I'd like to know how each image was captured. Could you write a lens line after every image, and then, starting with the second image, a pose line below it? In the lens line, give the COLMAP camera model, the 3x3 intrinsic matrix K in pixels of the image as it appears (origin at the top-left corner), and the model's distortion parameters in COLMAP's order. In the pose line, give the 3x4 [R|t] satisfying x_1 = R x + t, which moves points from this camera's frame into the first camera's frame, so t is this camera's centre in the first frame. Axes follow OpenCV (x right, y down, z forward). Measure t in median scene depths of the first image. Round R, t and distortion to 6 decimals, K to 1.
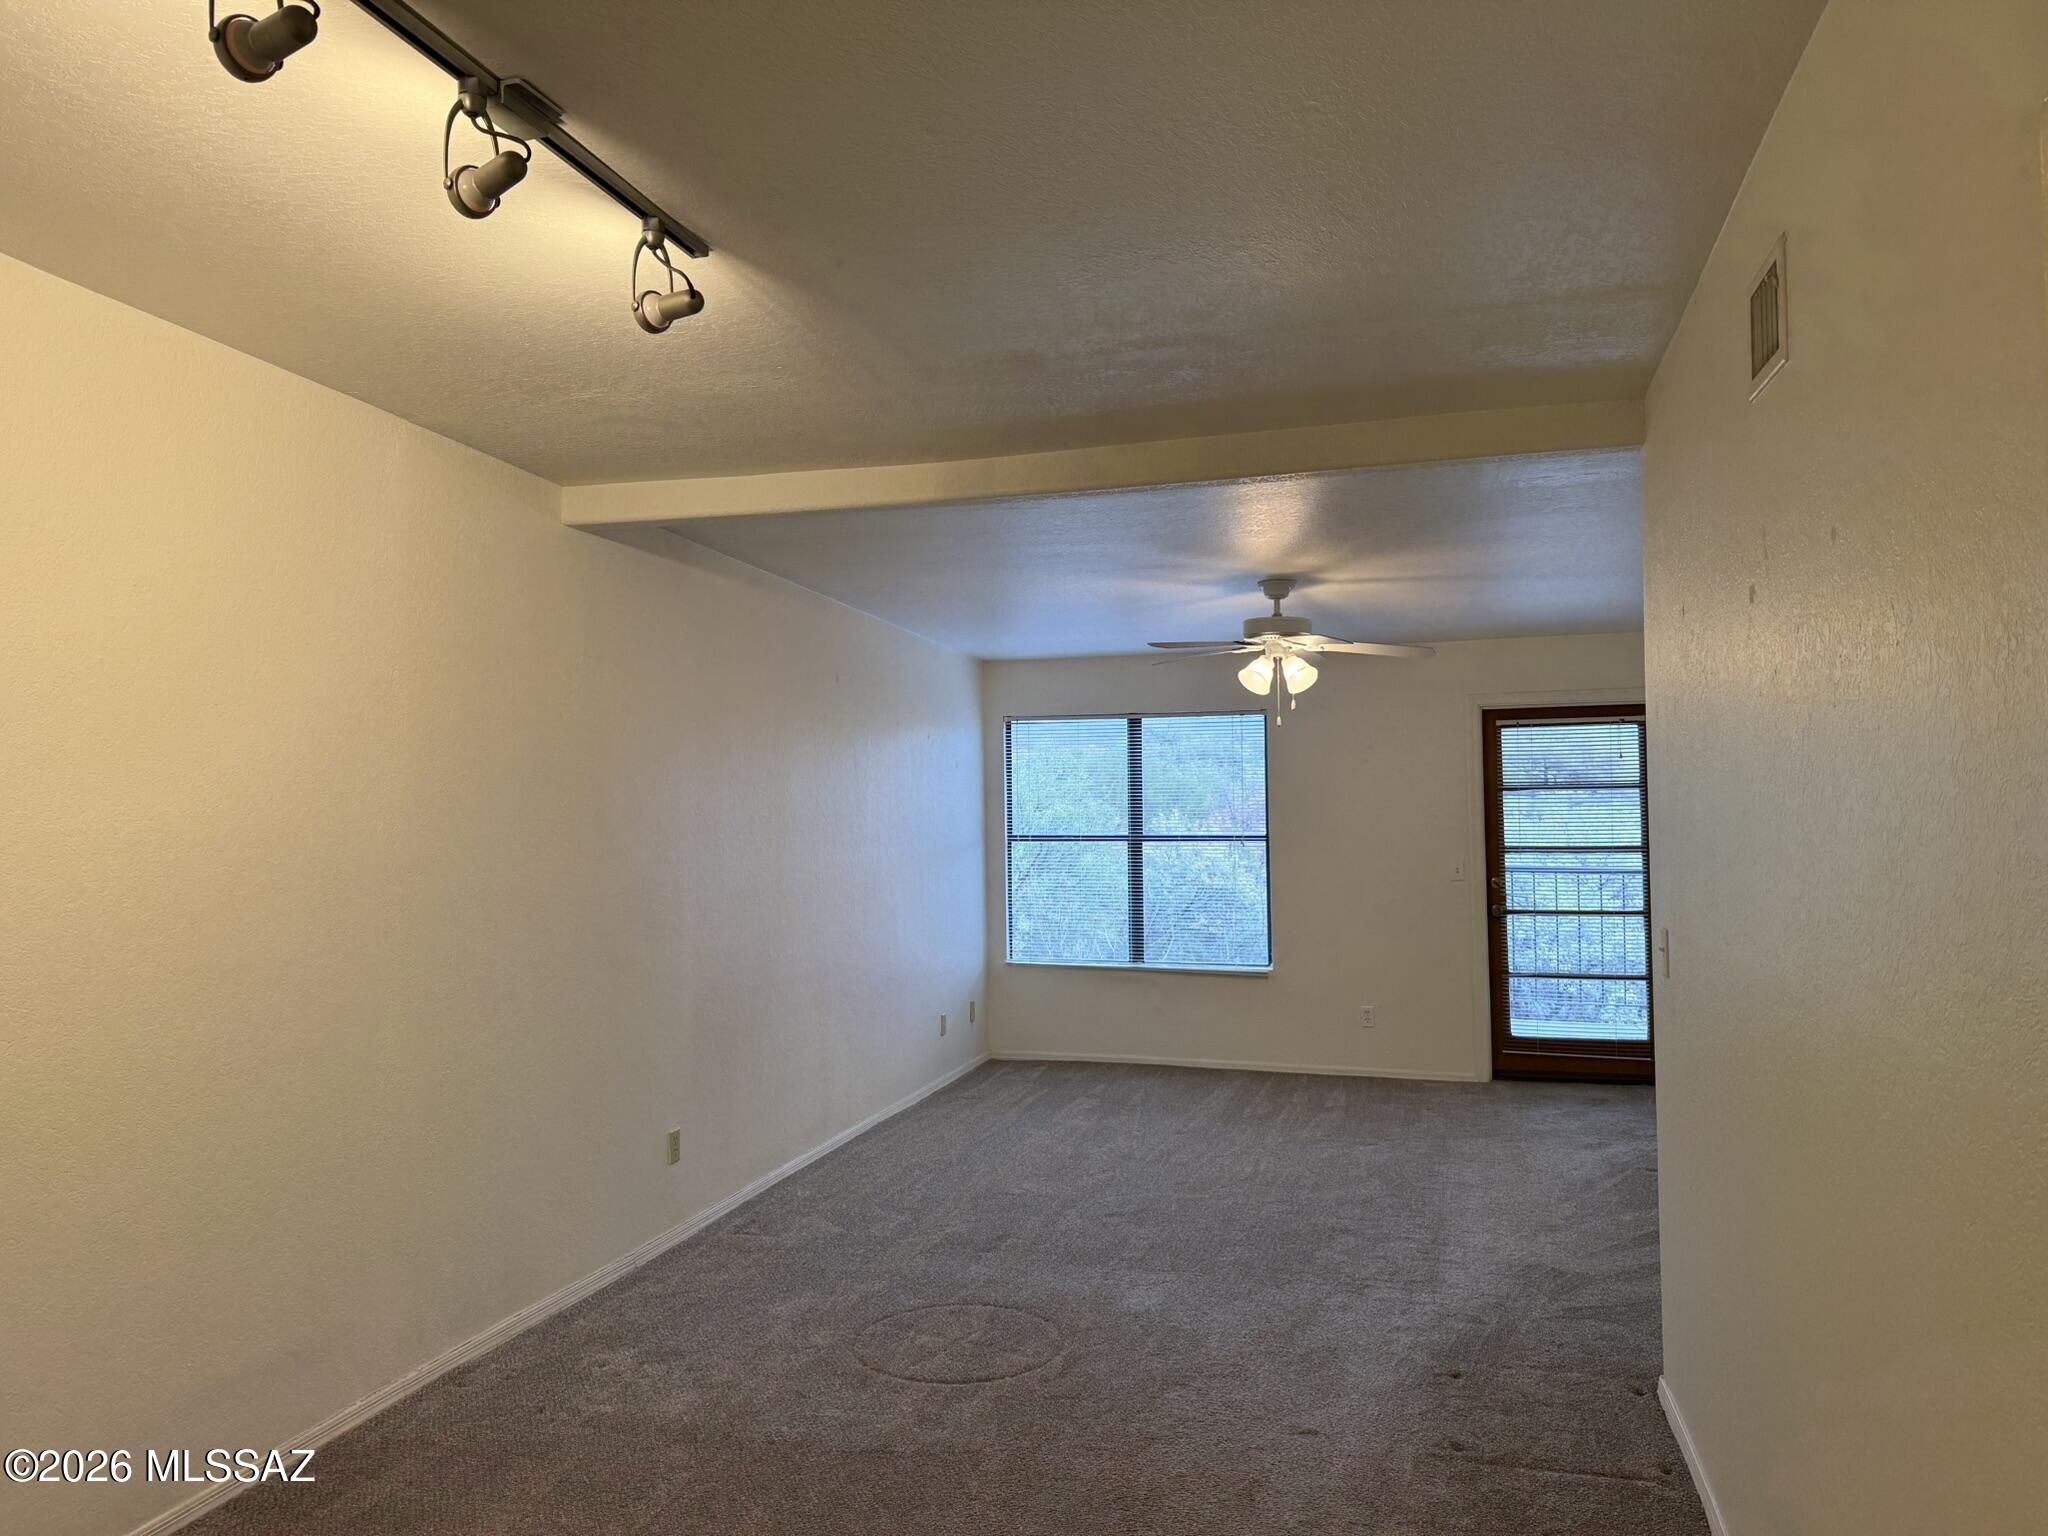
lens RADIAL K [[1413.7, 0, 1024.0], [0, 1413.7, 768.0], [0, 0, 1]] dist [0.082320, -0.002873]
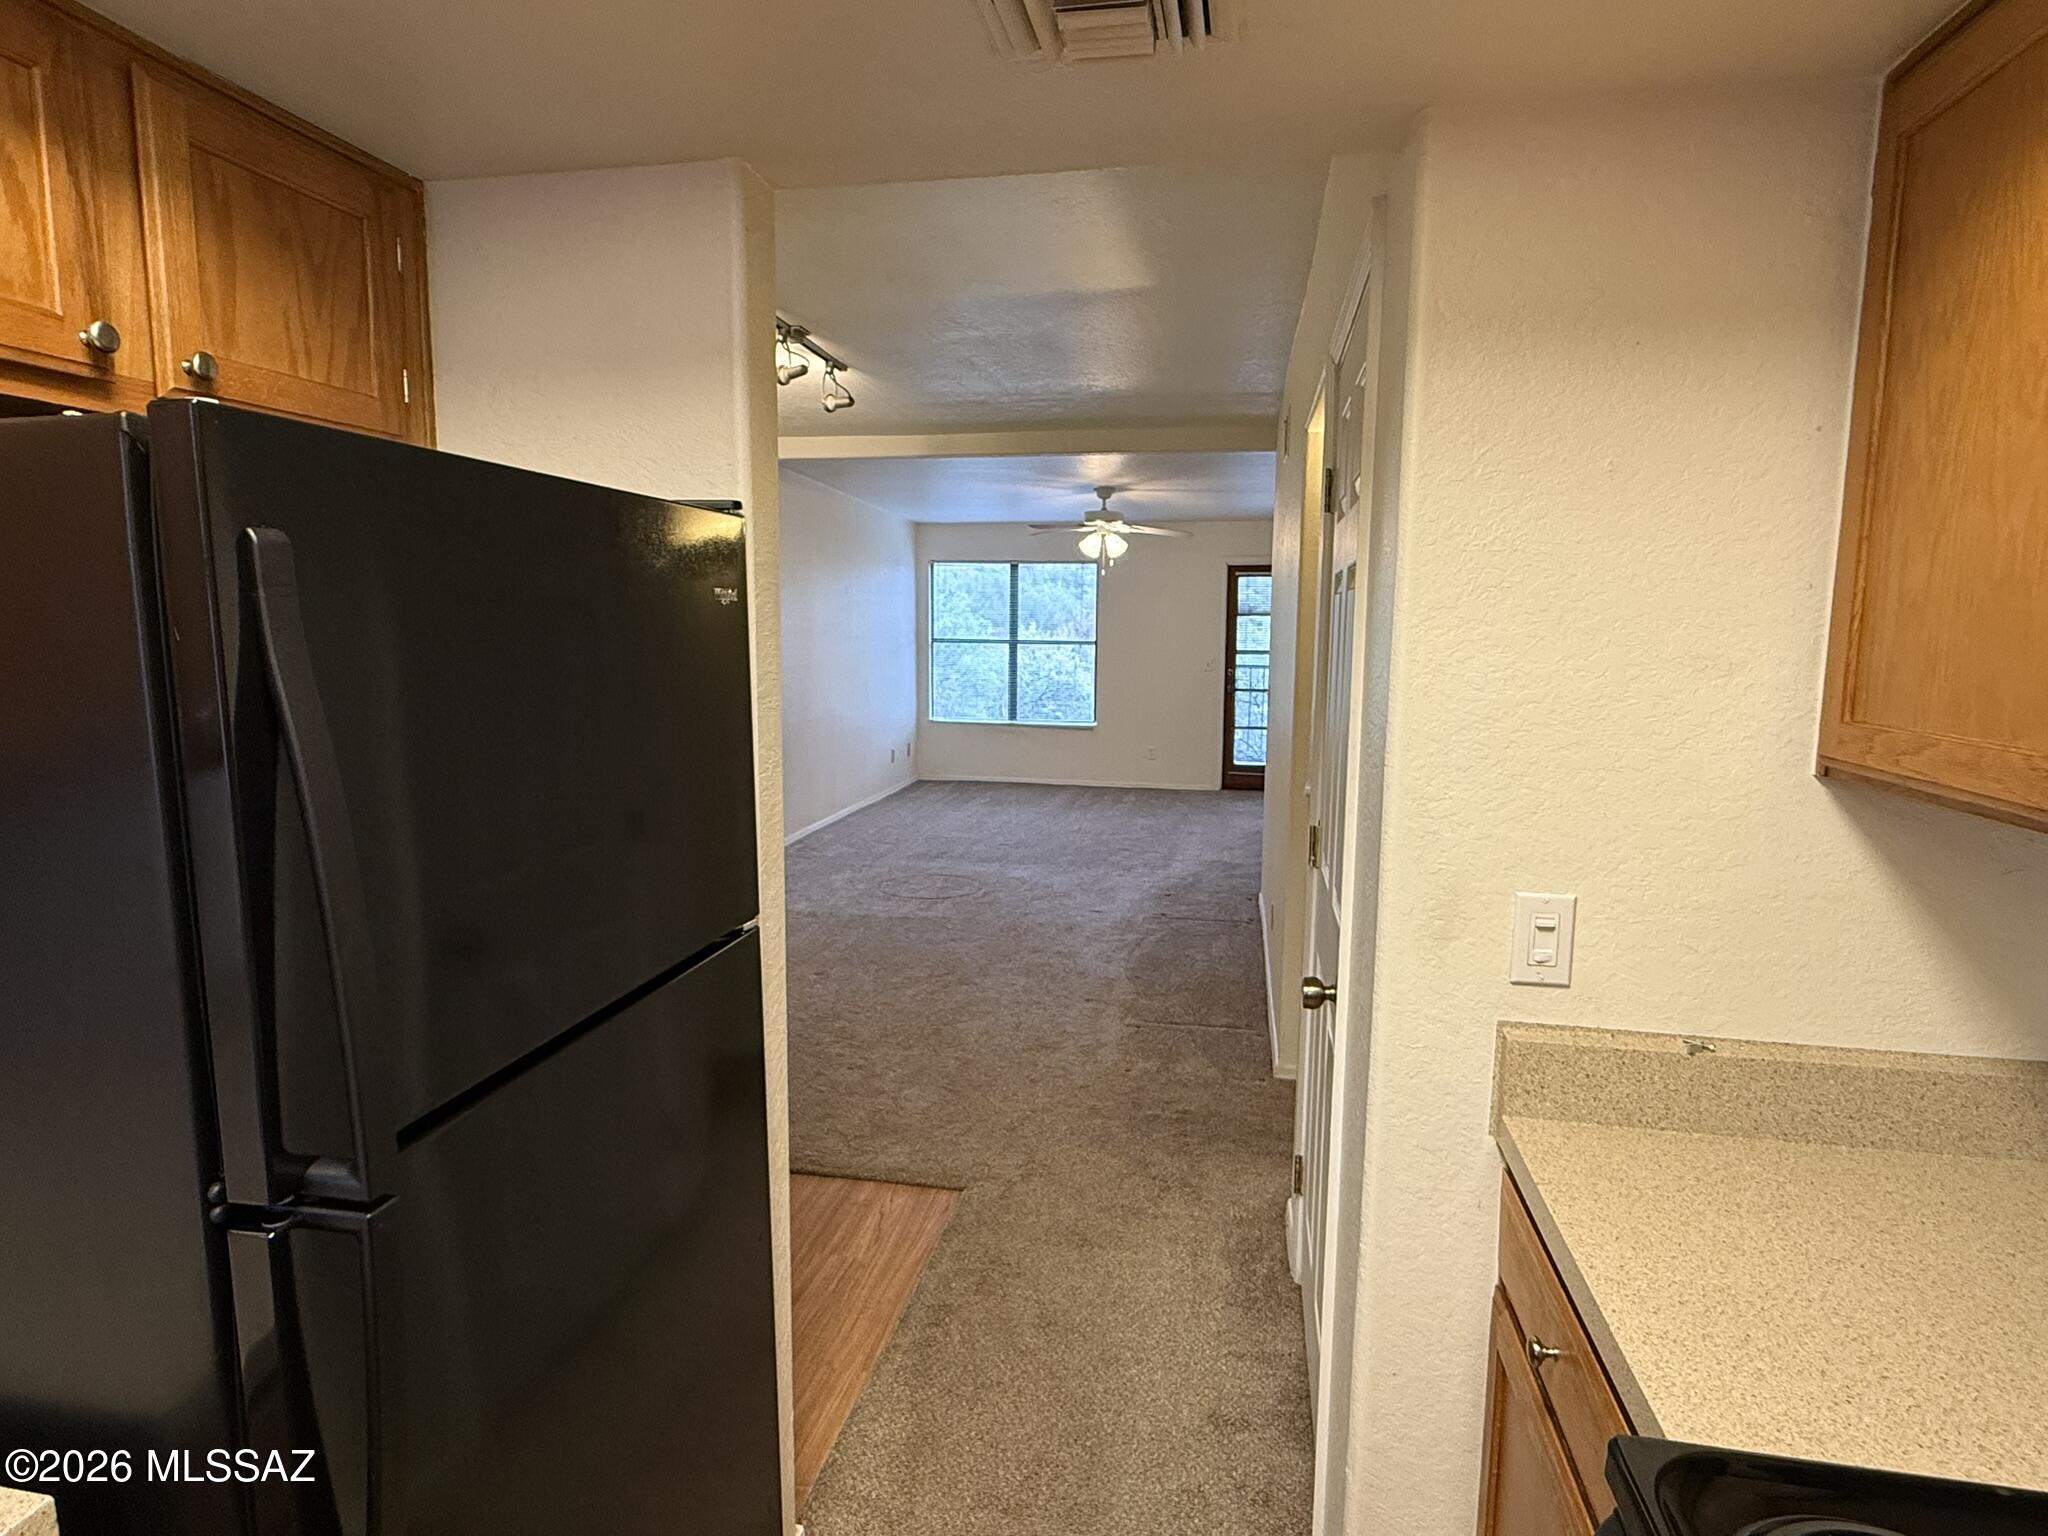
lens RADIAL K [[1121.5, 0, 1024.0], [0, 1121.5, 768.0], [0, 0, 1]] dist [0.002374, 0.000016]
pose [[0.994796, 0.007152, 0.101634, -0.039459], [-0.023180, 0.987261, 0.157409, -0.009171], [-0.099214, -0.158946, 0.982290, -0.277782]]
